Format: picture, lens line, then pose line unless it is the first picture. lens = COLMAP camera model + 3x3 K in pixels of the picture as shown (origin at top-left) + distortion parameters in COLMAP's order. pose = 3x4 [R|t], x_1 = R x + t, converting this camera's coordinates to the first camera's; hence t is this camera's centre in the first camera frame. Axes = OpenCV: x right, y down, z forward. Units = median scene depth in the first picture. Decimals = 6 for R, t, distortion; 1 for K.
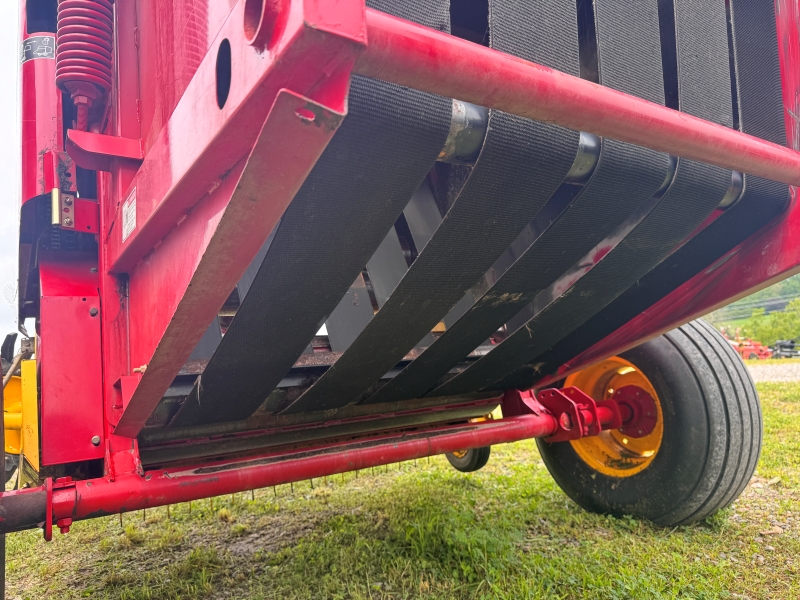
lens RADIAL K [[561.6, 0, 400.0], [0, 561.6, 300.0], [0, 0, 1]] dist [0.003566, -0.032819]
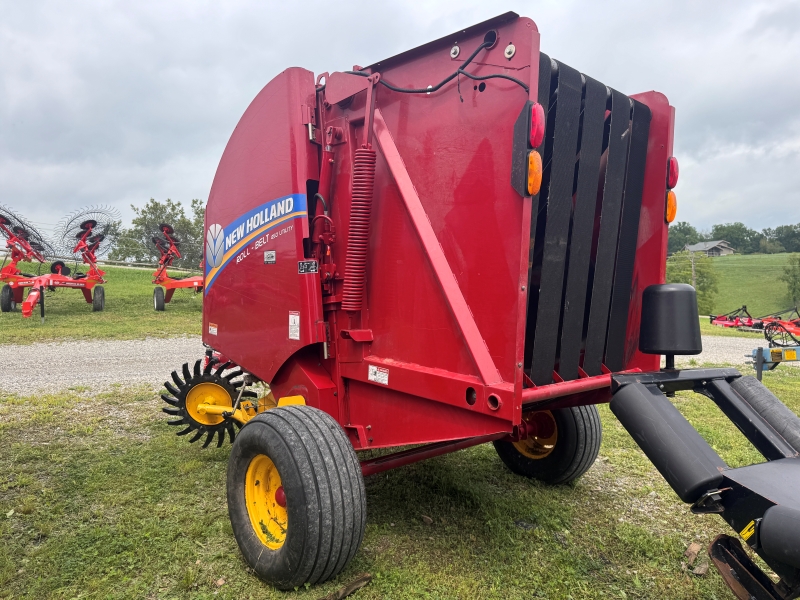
lens RADIAL K [[561.6, 0, 400.0], [0, 561.6, 300.0], [0, 0, 1]] dist [0.003566, -0.032819]
pose [[0.980578, 0.098592, 0.169547, -0.500519], [-0.124907, 0.980411, 0.152293, -0.518192], [-0.151210, -0.170513, 0.973684, -0.845162]]
